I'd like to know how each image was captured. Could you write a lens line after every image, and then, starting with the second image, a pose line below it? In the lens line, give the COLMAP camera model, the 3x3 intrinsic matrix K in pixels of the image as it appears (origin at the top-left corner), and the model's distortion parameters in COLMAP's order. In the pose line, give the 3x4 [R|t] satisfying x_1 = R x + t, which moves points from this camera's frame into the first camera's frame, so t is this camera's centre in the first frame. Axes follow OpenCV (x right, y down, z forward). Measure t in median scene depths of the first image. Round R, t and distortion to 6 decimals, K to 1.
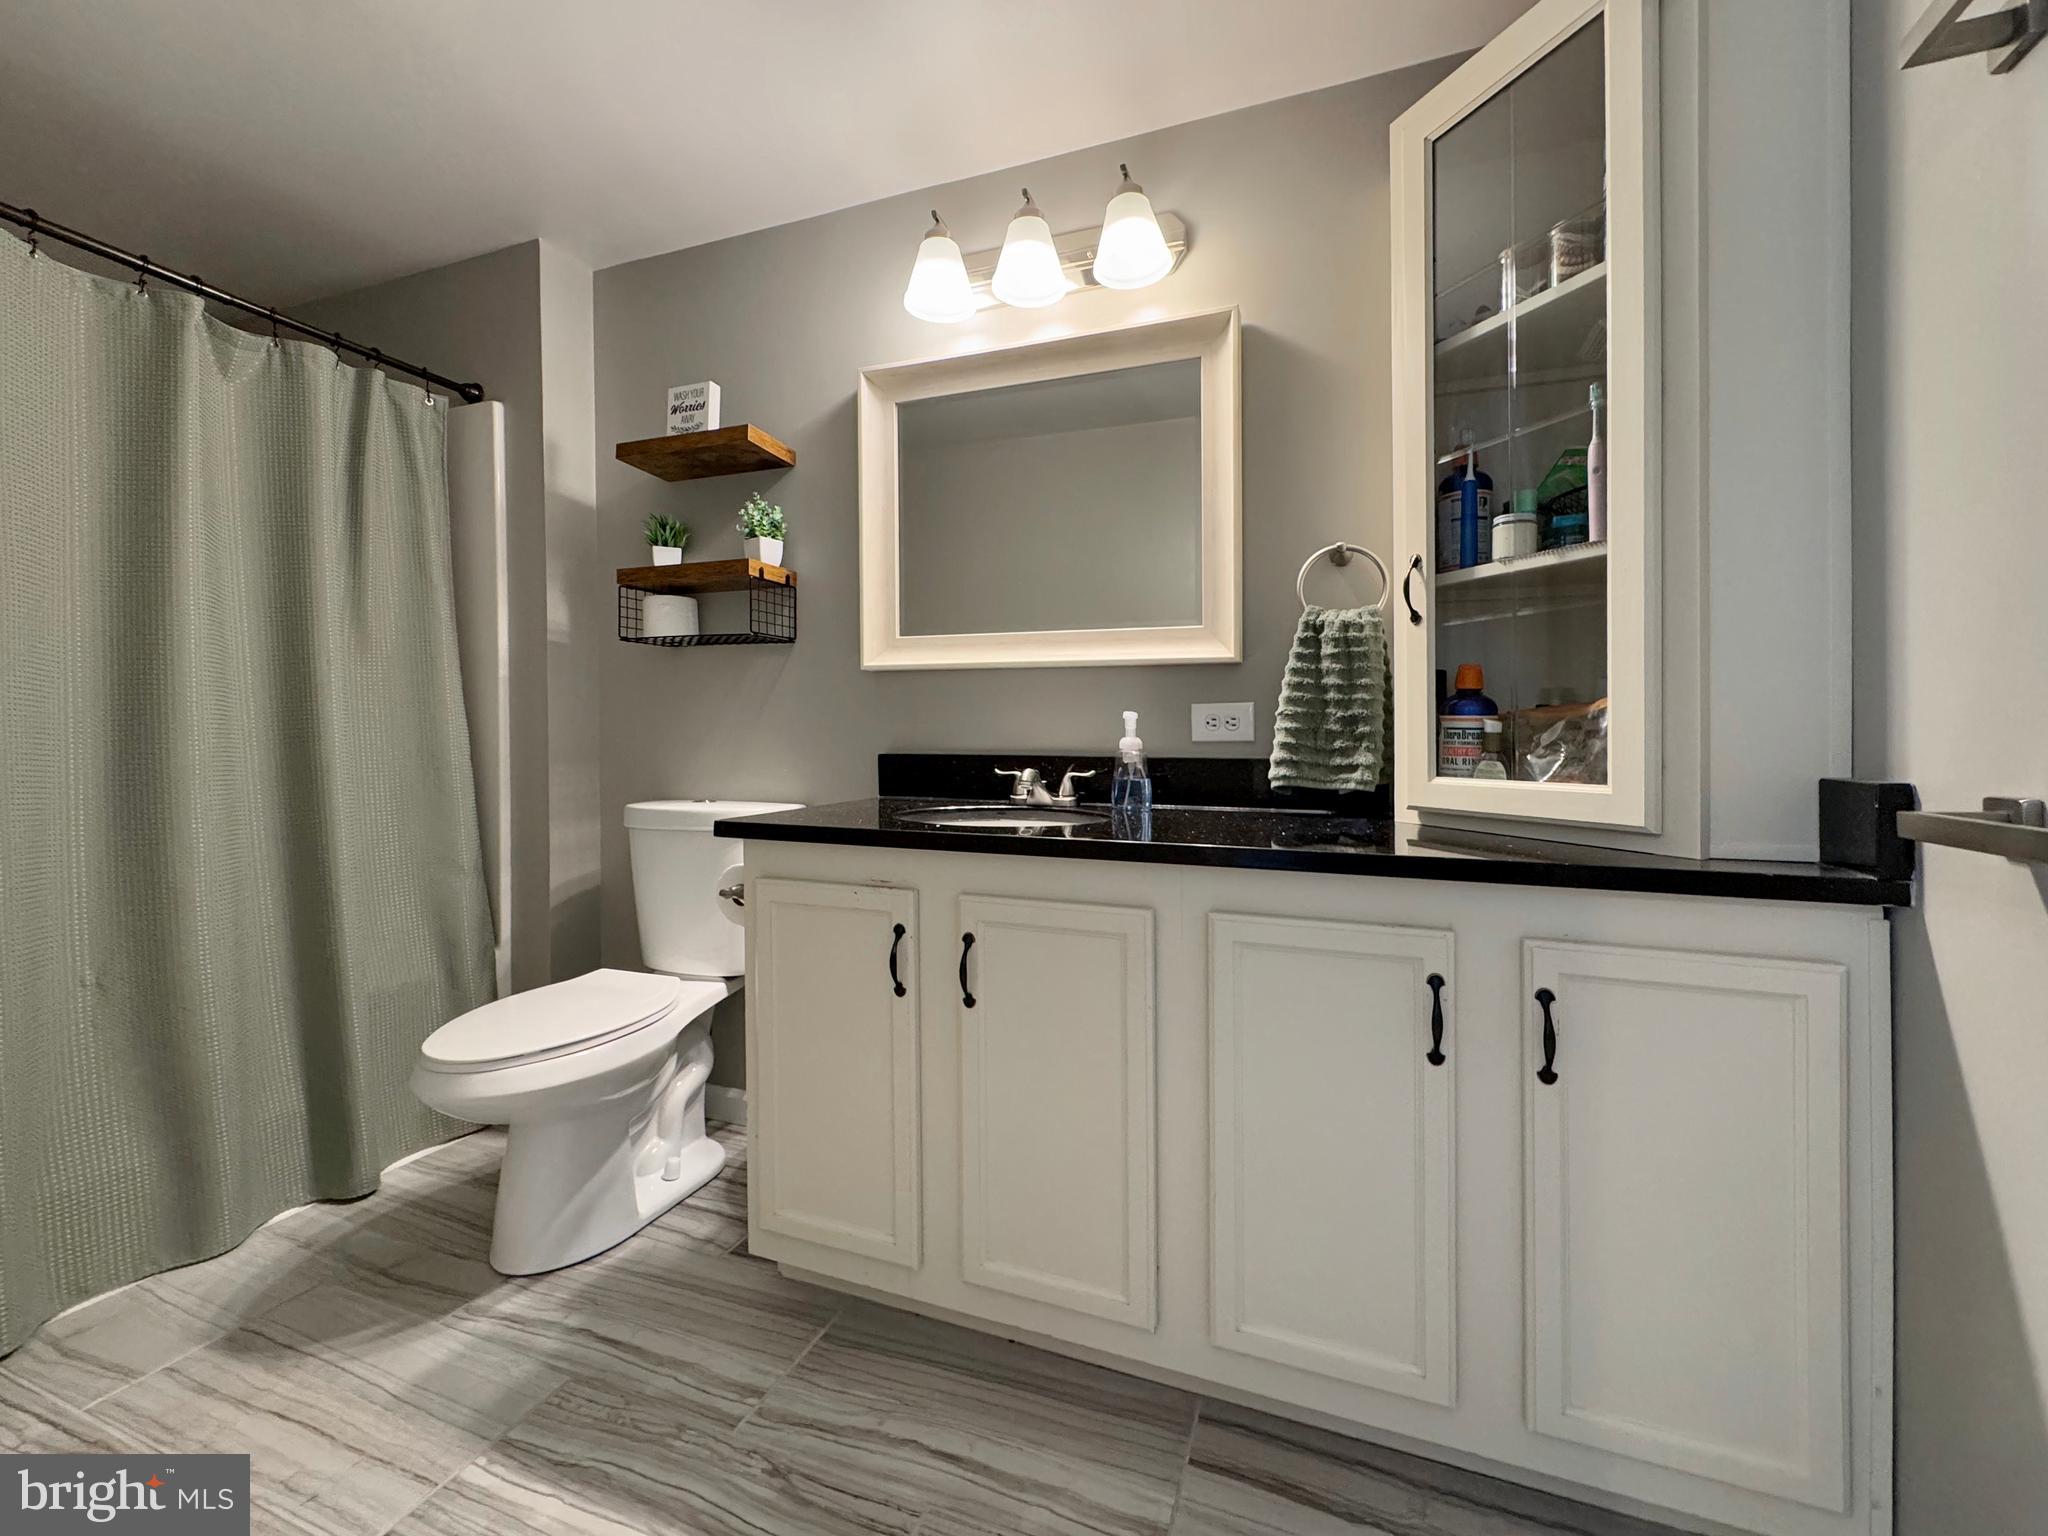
lens RADIAL K [[823.5, 0, 1029.8], [0, 823.5, 767.0], [0, 0, 1]] dist [-0.001360, -0.000344]
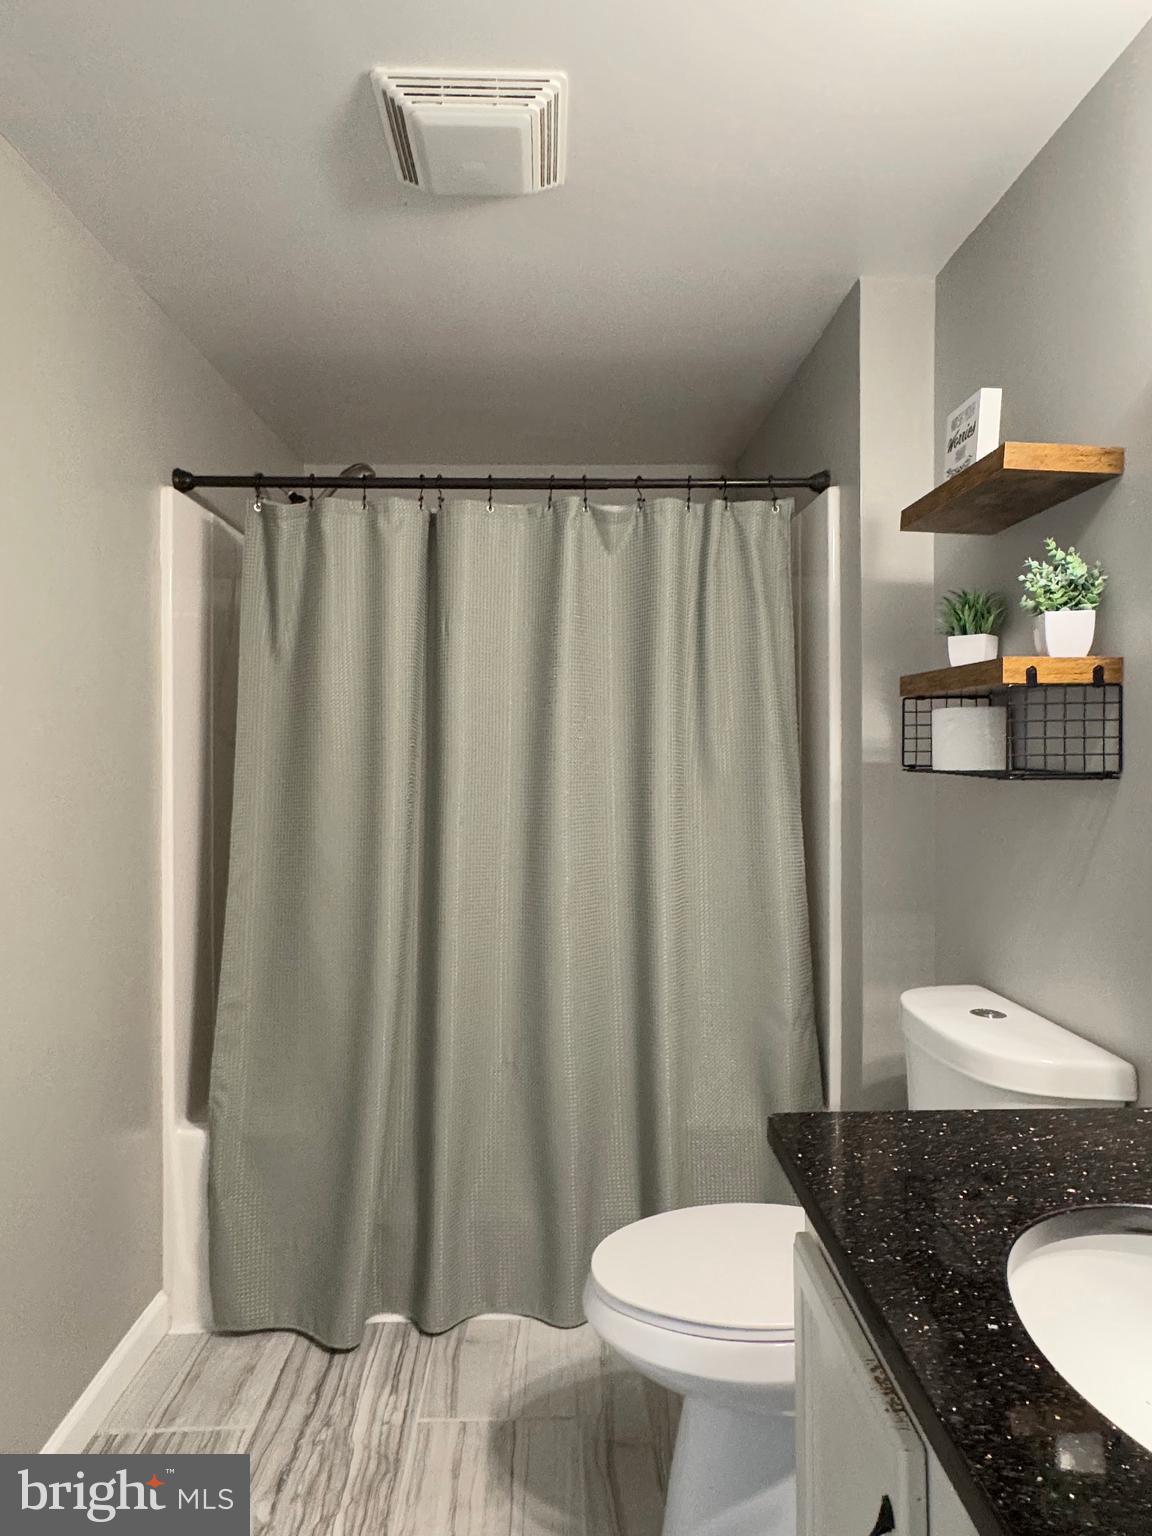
lens RADIAL K [[938.1, 0, 576.0], [0, 938.1, 768.0], [0, 0, 1]] dist [0.031379, 0.001060]
pose [[0.382308, 0.013035, -0.923943, 0.185643], [-0.028495, 0.999591, 0.002312, -0.152258], [0.923595, 0.025444, 0.382523, 0.402608]]
